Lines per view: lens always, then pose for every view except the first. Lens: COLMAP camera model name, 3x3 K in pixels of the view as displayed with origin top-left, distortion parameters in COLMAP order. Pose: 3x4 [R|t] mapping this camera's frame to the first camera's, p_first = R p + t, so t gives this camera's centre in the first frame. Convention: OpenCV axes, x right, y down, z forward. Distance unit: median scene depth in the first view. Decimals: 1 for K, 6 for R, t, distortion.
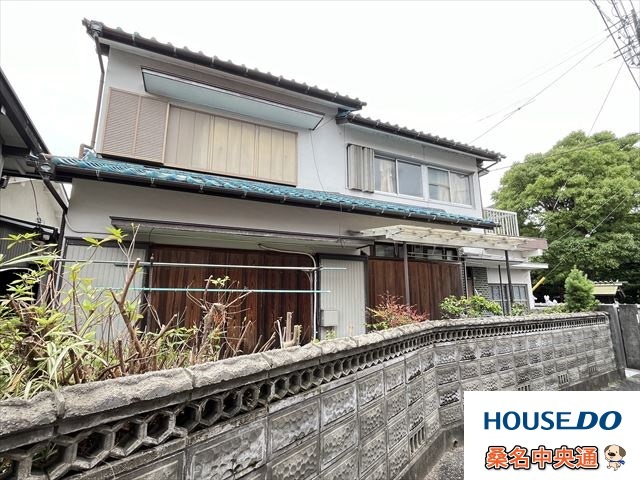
lens RADIAL K [[296.8, 0, 320.3], [0, 296.8, 237.8], [0, 0, 1]] dist [0.002663, 0.000342]
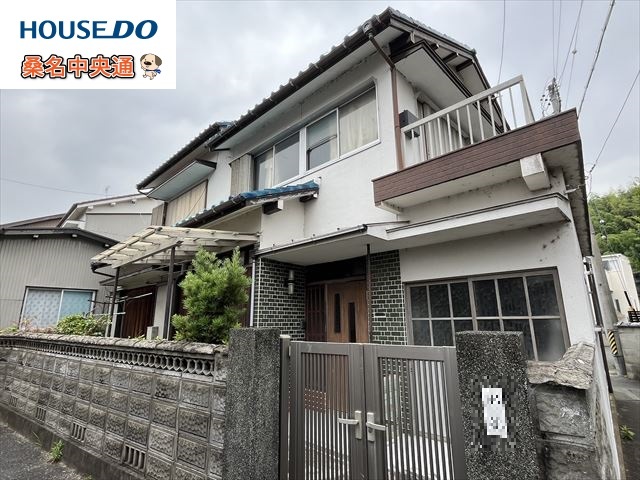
lens RADIAL K [[337.0, 0, 319.7], [0, 337.0, 242.3], [0, 0, 1]] dist [-0.002762, -0.000661]
pose [[0.390539, -0.219404, -0.894059, 1.623689], [0.170673, 0.971604, -0.163881, 0.244897], [0.904627, -0.088590, 0.416896, 1.089998]]
